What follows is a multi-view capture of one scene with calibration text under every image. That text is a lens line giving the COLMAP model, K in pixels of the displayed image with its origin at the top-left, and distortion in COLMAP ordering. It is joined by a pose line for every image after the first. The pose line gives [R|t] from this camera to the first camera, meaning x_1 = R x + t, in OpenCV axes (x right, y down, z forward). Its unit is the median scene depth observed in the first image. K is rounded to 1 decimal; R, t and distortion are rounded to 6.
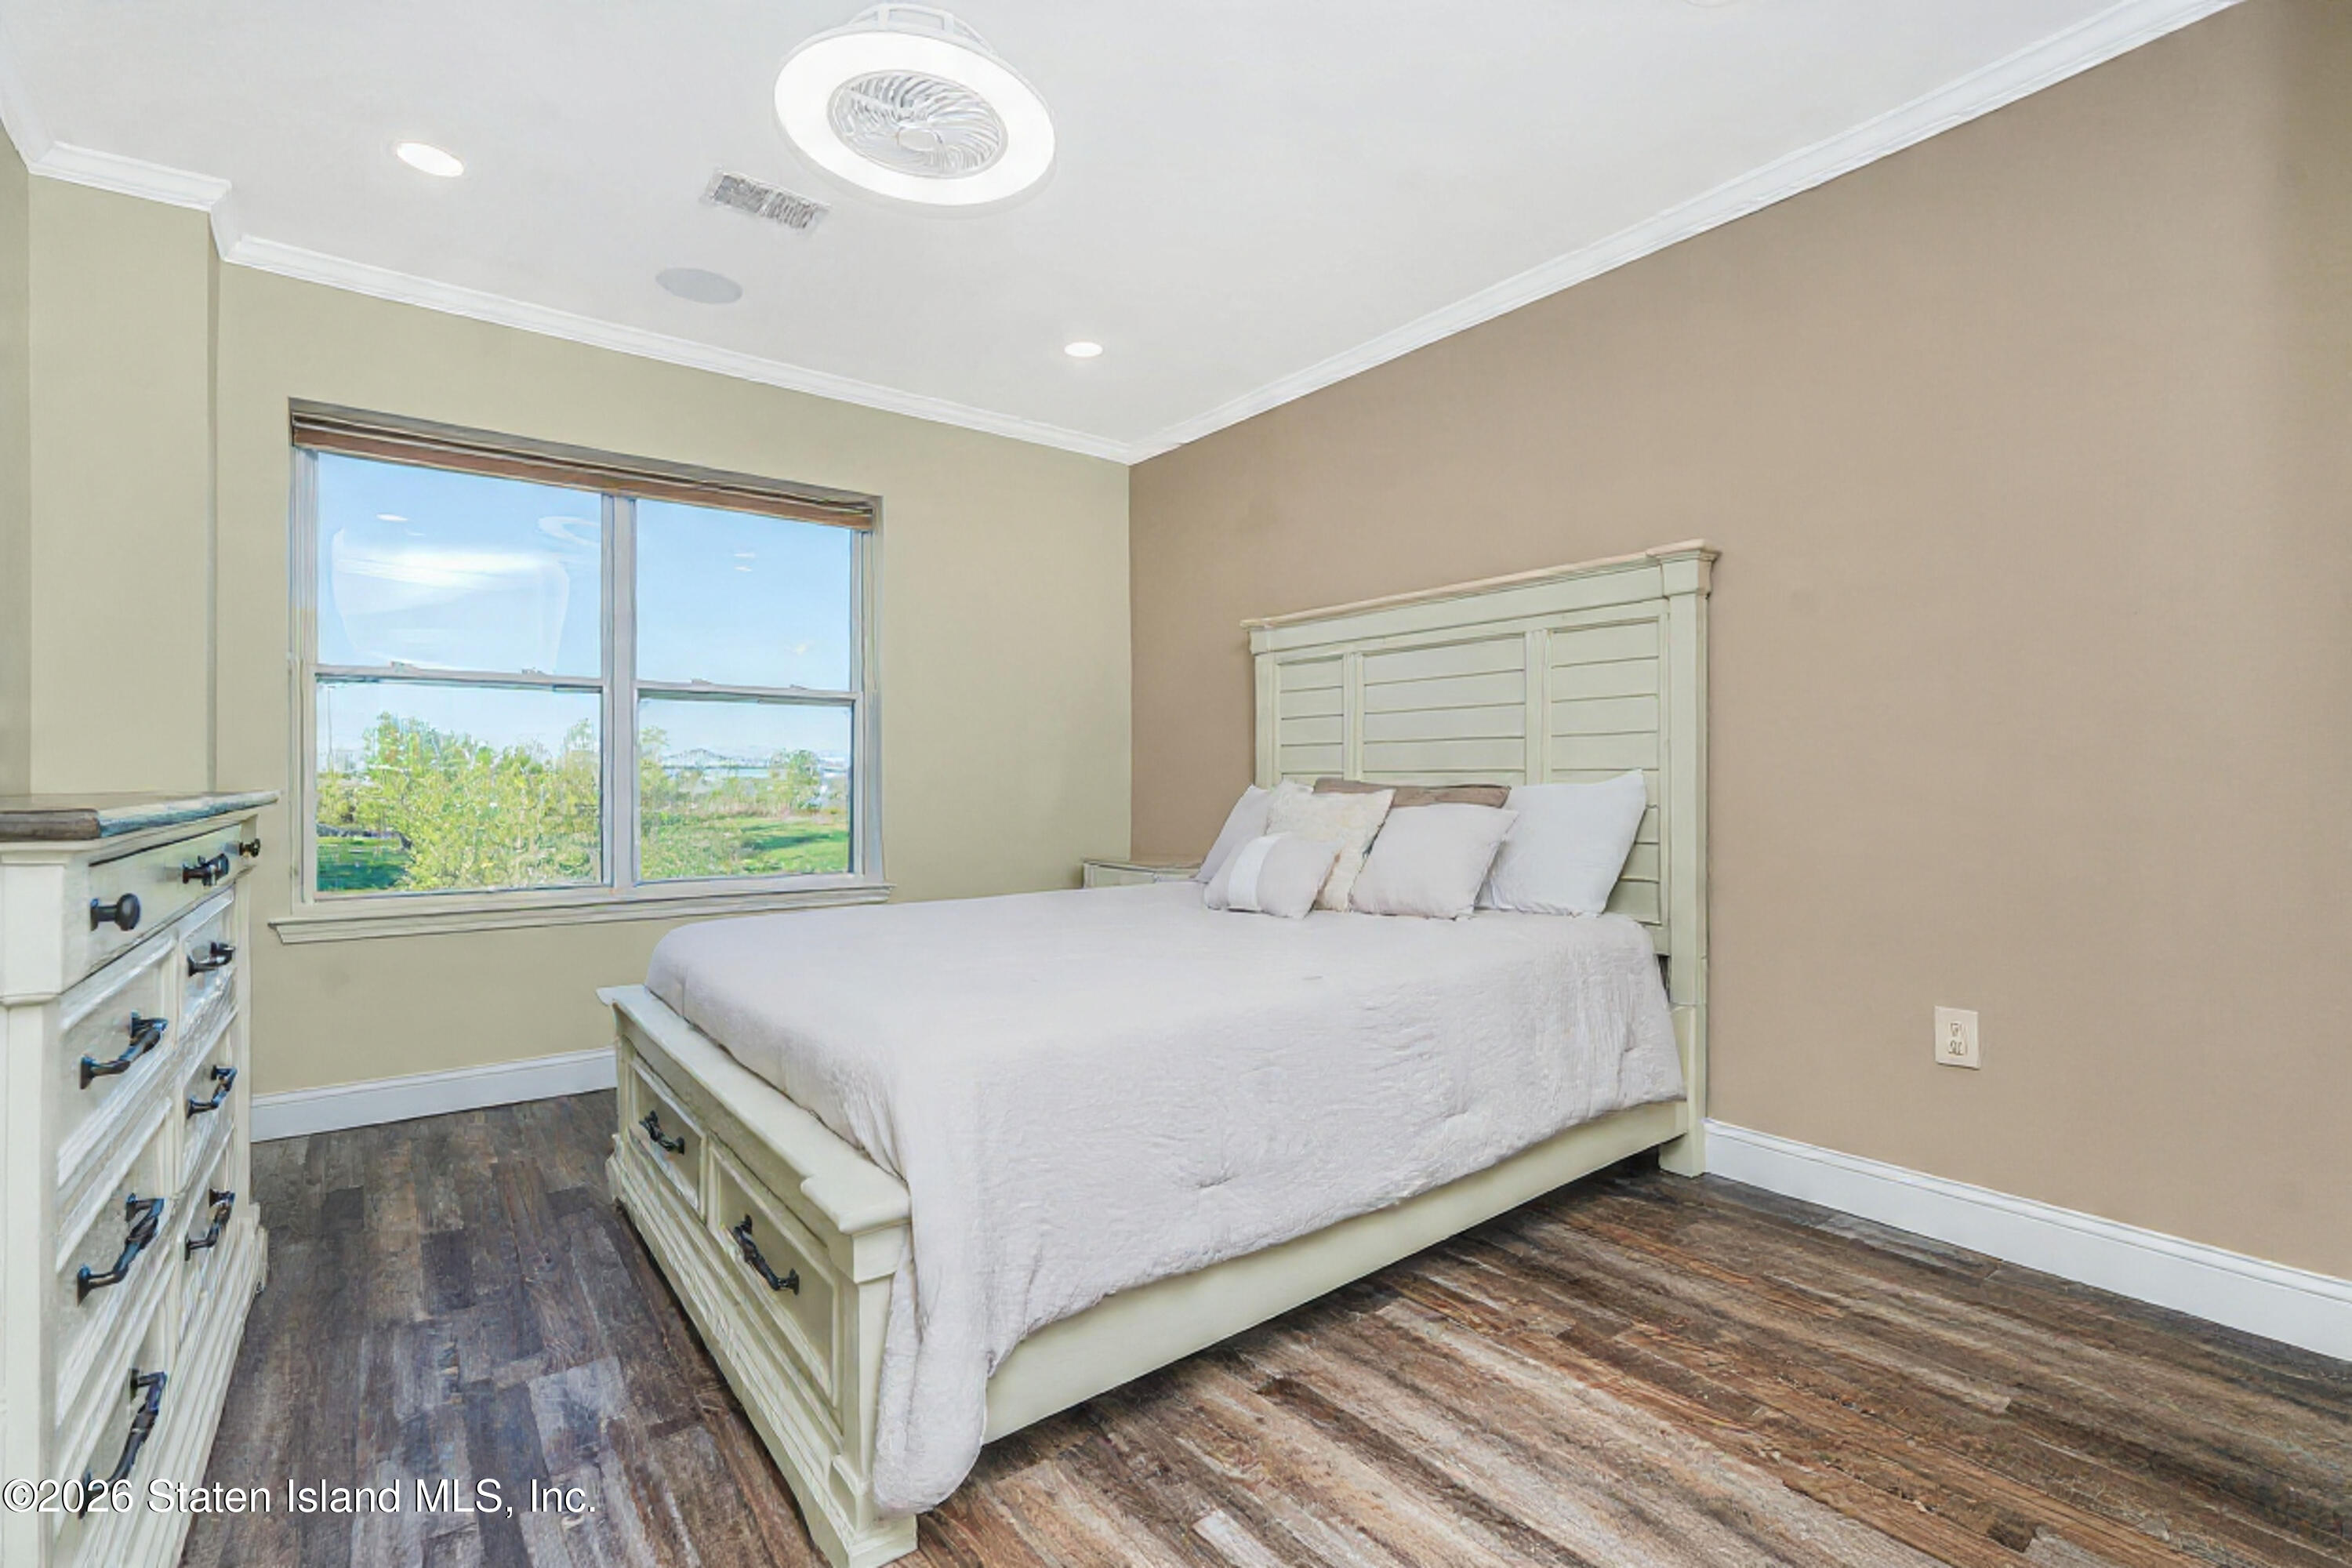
lens RADIAL K [[1048.2, 0, 1184.8], [0, 1048.2, 768.9], [0, 0, 1]] dist [-0.007165, 0.001399]
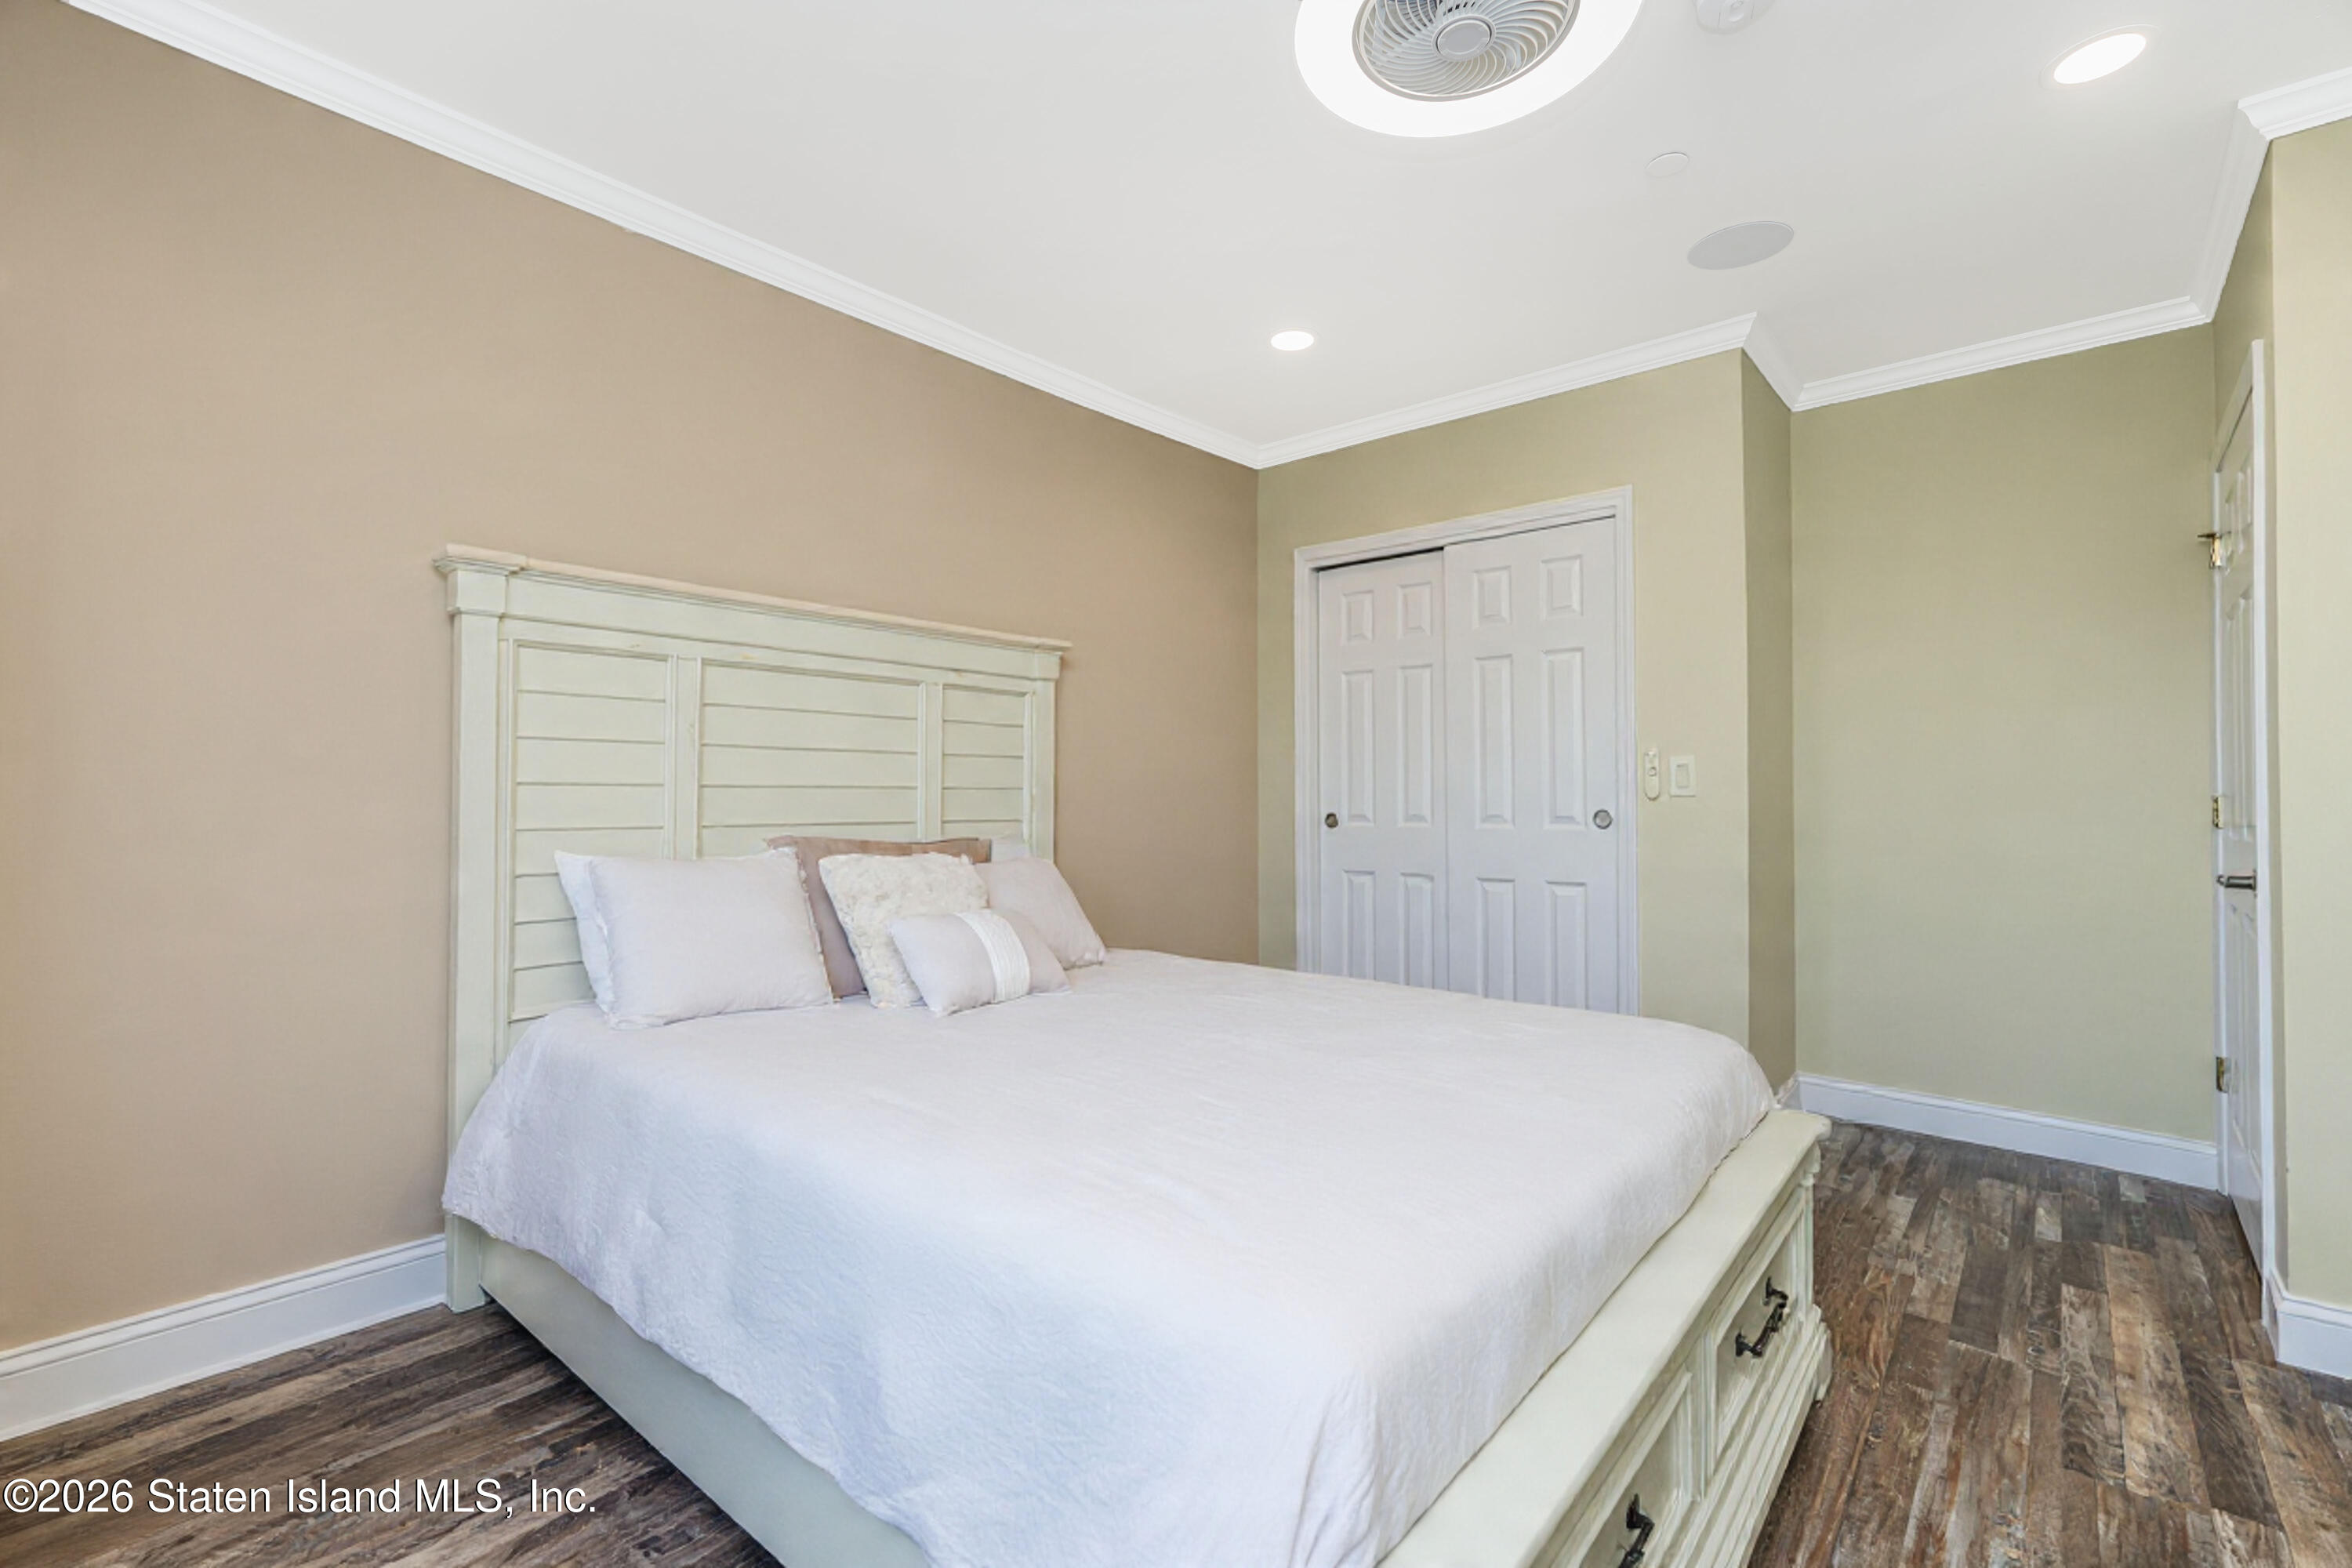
lens RADIAL K [[1048.2, 0, 1185.7], [0, 1048.2, 796.1], [0, 0, 1]] dist [-0.007165, 0.001399]
pose [[-0.215415, 0.018707, 0.976343, -0.761186], [0.006149, 0.999823, -0.017800, -0.000176], [-0.976503, 0.002169, -0.215492, 1.035686]]
